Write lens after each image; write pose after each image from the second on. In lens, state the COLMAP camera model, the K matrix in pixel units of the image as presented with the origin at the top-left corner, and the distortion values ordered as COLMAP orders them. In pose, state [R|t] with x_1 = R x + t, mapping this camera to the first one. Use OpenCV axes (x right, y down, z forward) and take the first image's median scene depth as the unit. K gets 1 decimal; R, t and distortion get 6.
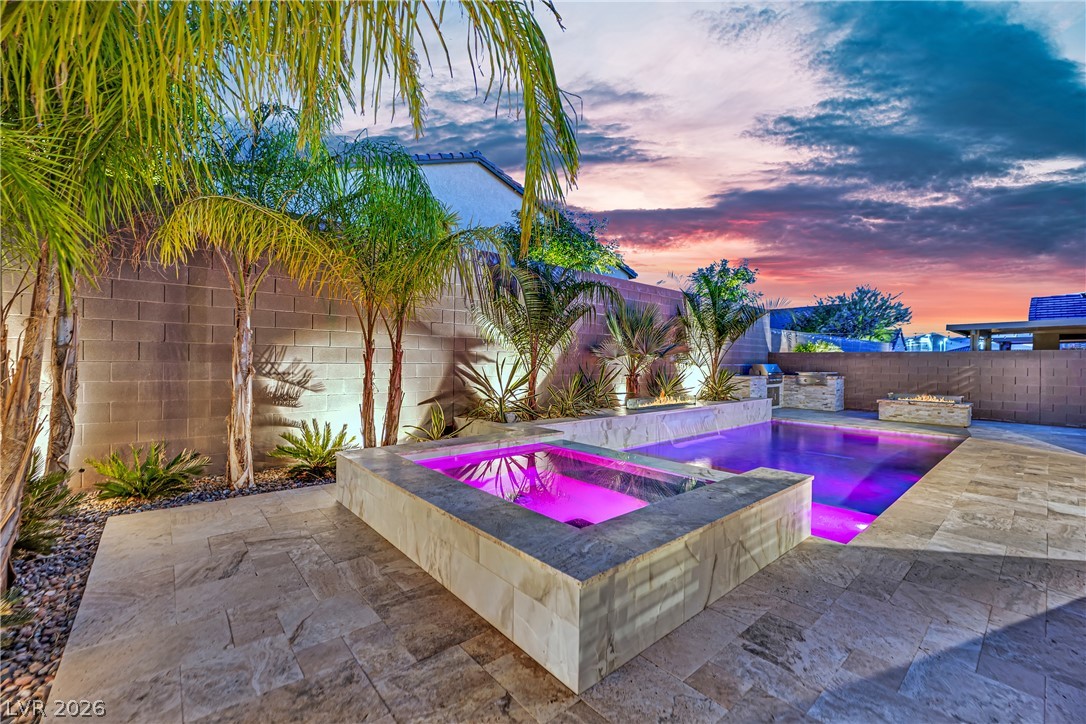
lens RADIAL K [[459.3, 0, 545.3], [0, 459.3, 349.4], [0, 0, 1]] dist [-0.019770, -0.000118]
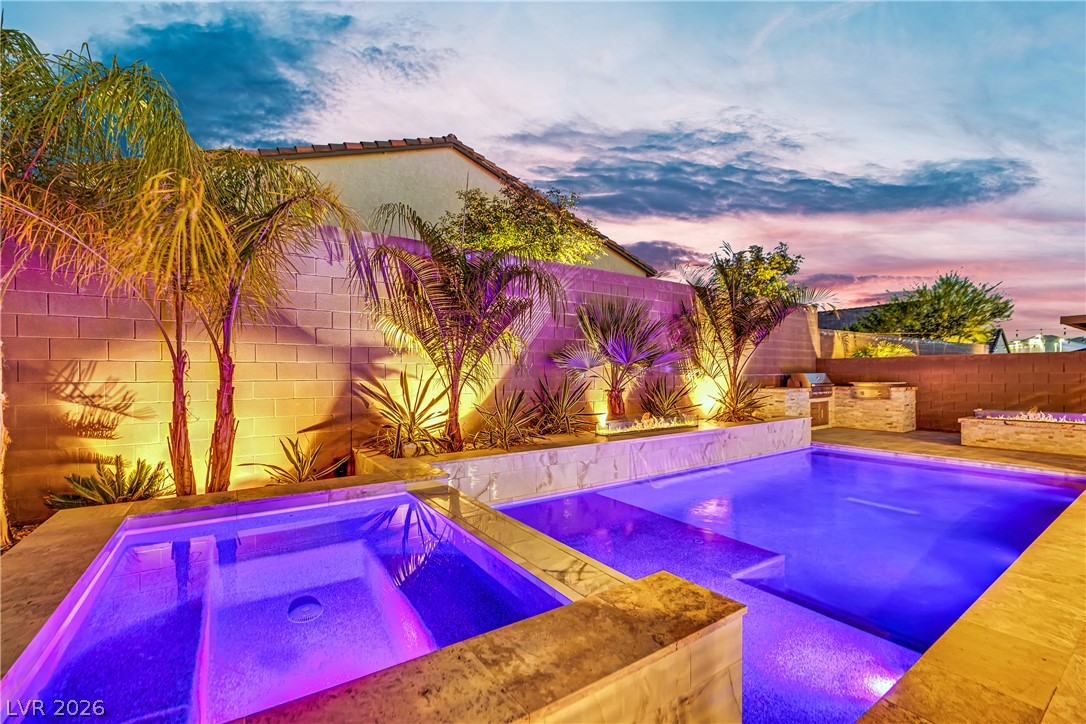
lens RADIAL K [[466.3, 0, 543.0], [0, 466.3, 362.0], [0, 0, 1]] dist [-0.023777, 0.000515]
pose [[0.991447, -0.020381, -0.128908, 0.157573], [0.020344, 0.999792, -0.001604, 0.005915], [0.128914, -0.001032, 0.991655, 0.174306]]
